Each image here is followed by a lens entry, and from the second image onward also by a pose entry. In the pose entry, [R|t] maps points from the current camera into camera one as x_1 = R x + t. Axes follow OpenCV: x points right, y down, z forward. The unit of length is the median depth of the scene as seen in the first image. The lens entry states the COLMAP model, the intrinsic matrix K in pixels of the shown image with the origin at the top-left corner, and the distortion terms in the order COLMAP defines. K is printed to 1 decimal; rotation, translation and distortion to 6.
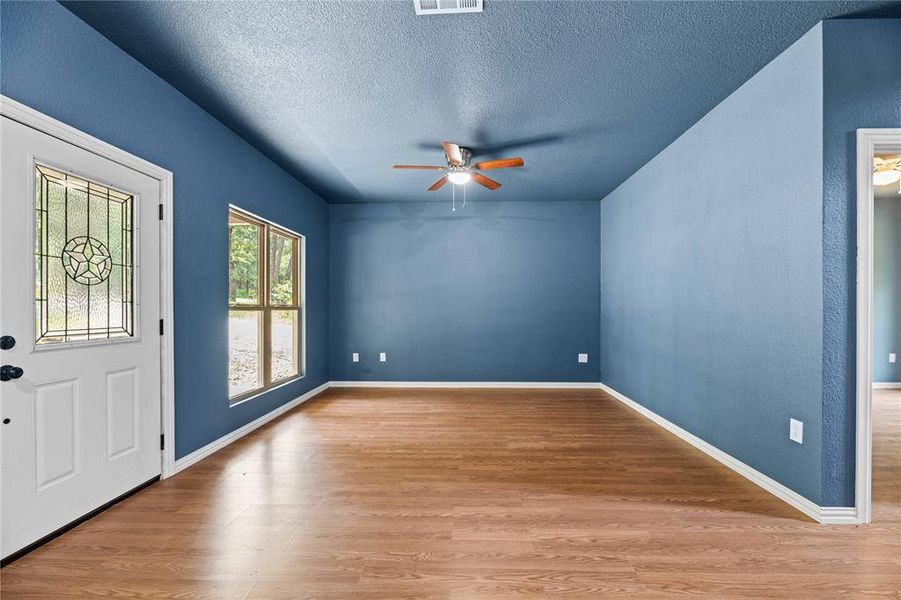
lens RADIAL K [[366.5, 0, 454.1], [0, 366.5, 308.4], [0, 0, 1]] dist [-0.007855, -0.000530]
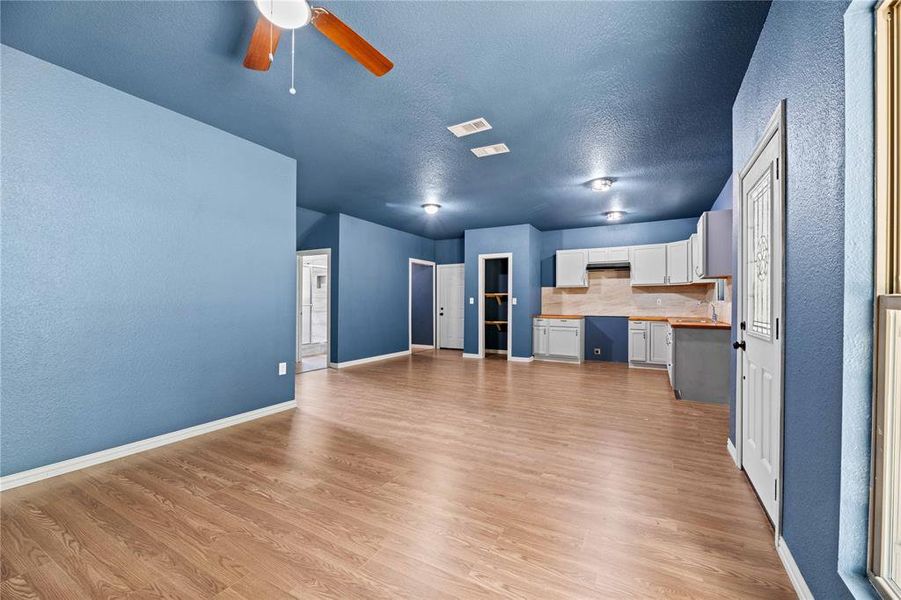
lens RADIAL K [[366.9, 0, 453.1], [0, 366.9, 303.8], [0, 0, 1]] dist [-0.003829, -0.000339]
pose [[-0.892736, -0.003613, 0.450566, -0.475752], [-0.002203, 0.999991, 0.003653, 0.001311], [-0.450575, 0.002269, -0.892736, 1.652208]]
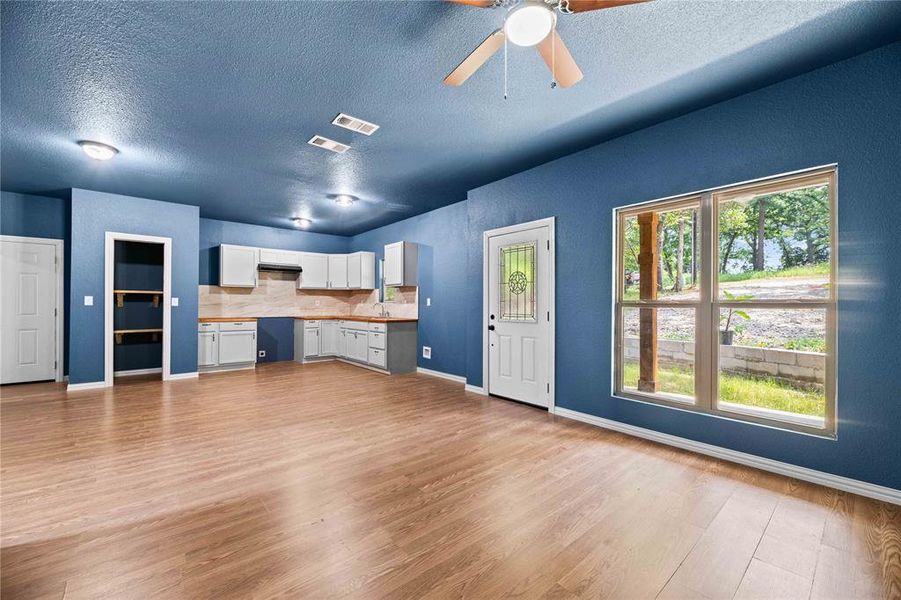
lens RADIAL K [[361.0, 0, 455.6], [0, 361.0, 308.0], [0, 0, 1]] dist [-0.006334, -0.000640]
pose [[-0.730229, 0.003656, -0.683193, 0.500564], [-0.004222, 0.999942, 0.009864, -0.000296], [0.683189, 0.010088, -0.730172, 1.612959]]
